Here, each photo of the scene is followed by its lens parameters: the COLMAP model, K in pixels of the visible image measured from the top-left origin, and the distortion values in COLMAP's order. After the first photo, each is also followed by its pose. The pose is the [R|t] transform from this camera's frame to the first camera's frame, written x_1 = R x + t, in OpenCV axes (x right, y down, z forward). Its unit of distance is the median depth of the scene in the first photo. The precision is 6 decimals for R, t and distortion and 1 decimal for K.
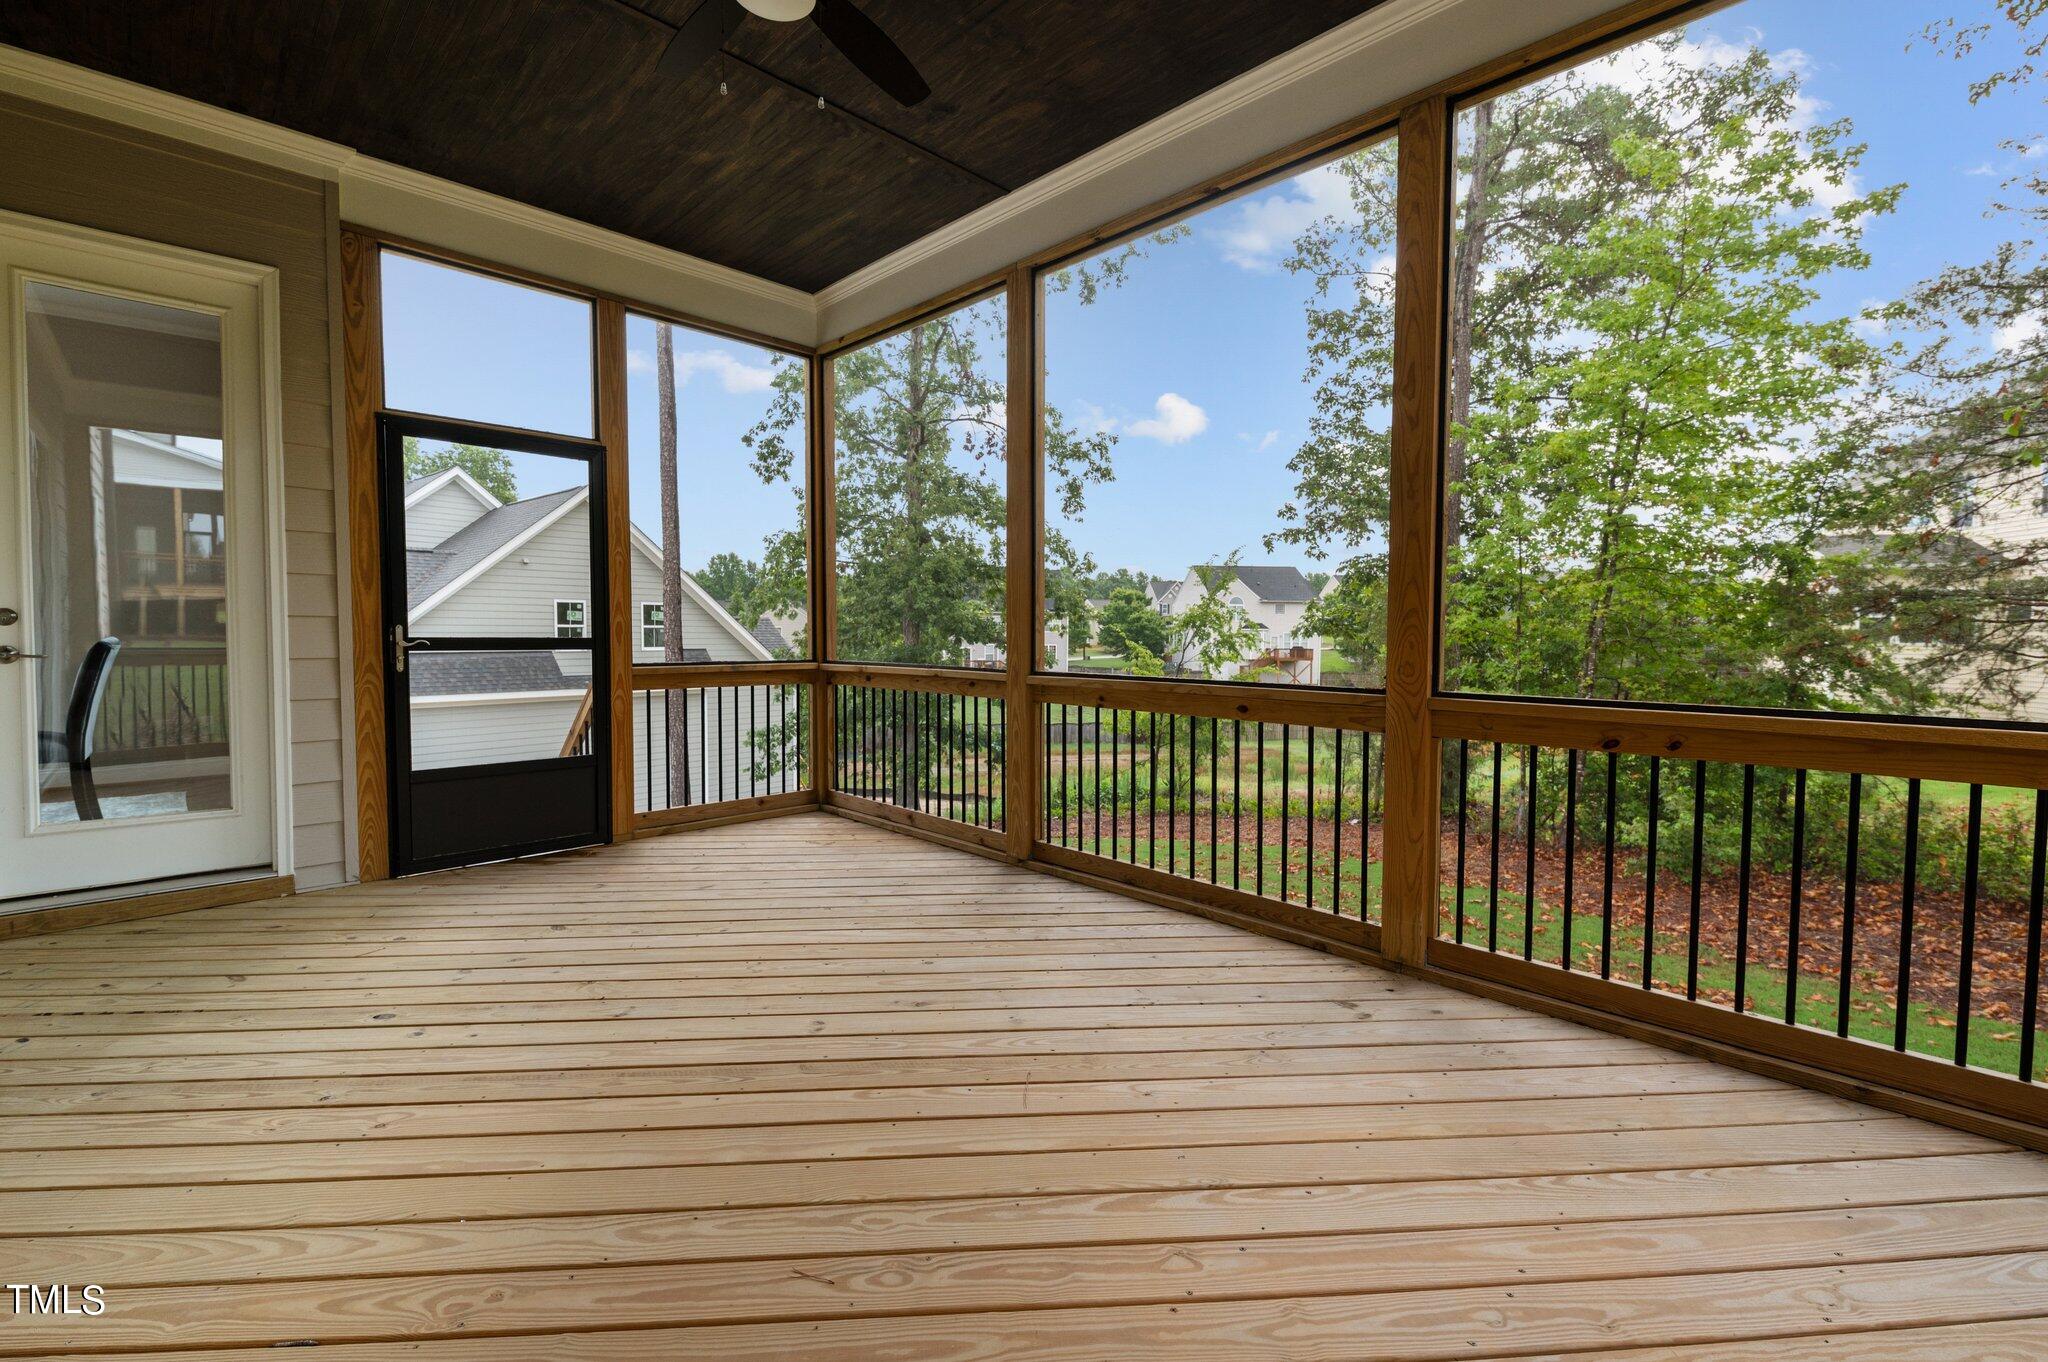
lens RADIAL K [[892.2, 0, 1032.0], [0, 892.2, 687.6], [0, 0, 1]] dist [0.007630, -0.002661]
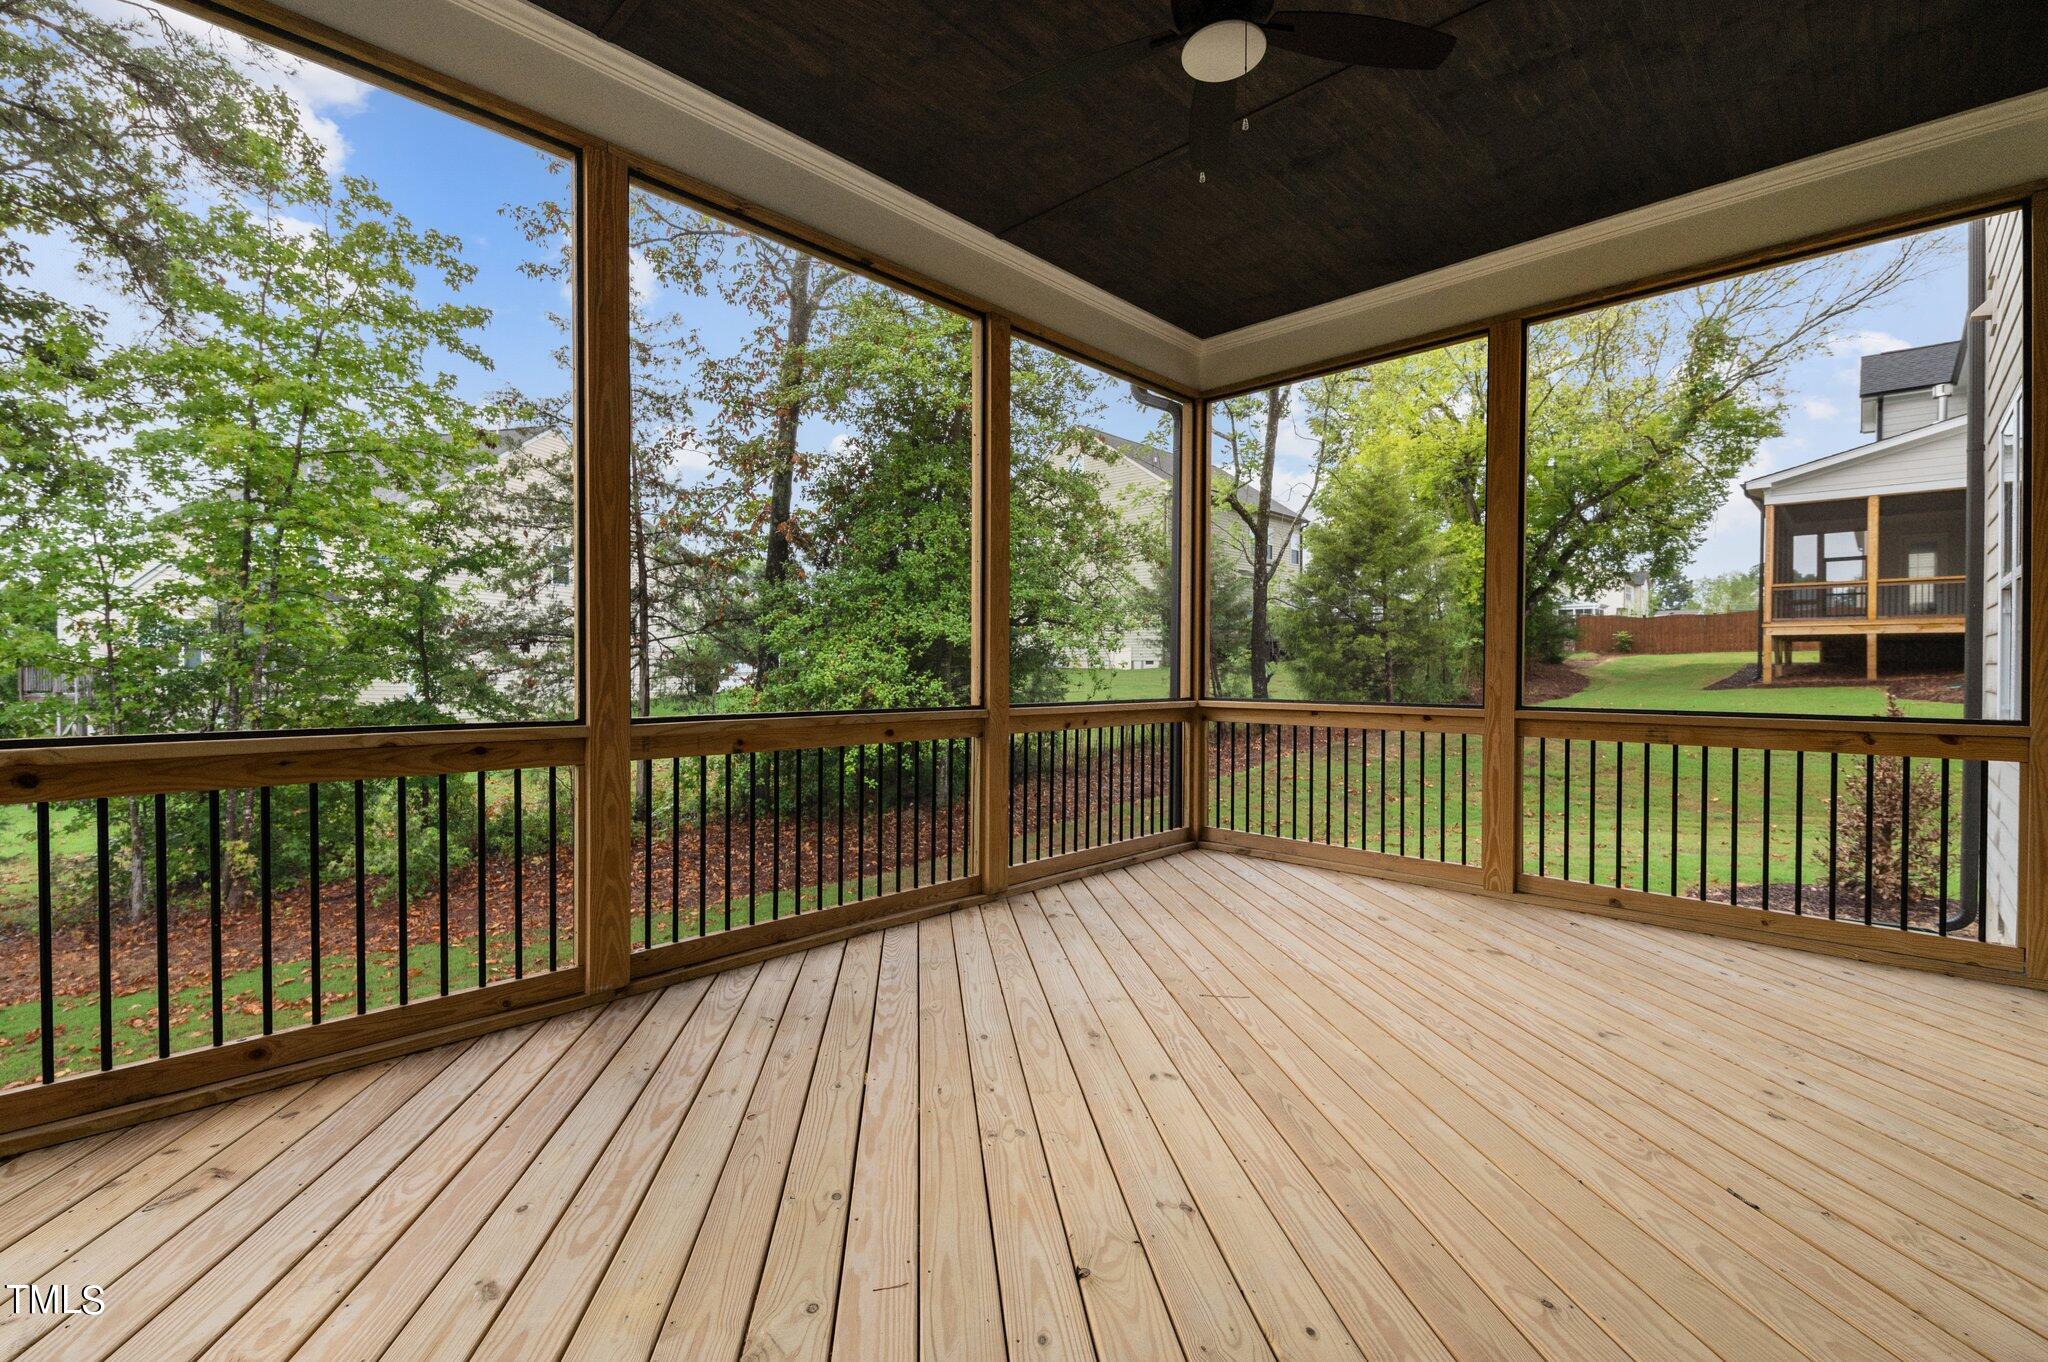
lens RADIAL K [[892.2, 0, 954.8], [0, 892.2, 677.8], [0, 0, 1]] dist [0.007630, -0.002661]
pose [[-0.027566, -0.015486, 0.999500, -0.677065], [0.050416, 0.998586, 0.016862, -0.045745], [-0.998348, 0.050856, -0.026746, 0.707597]]
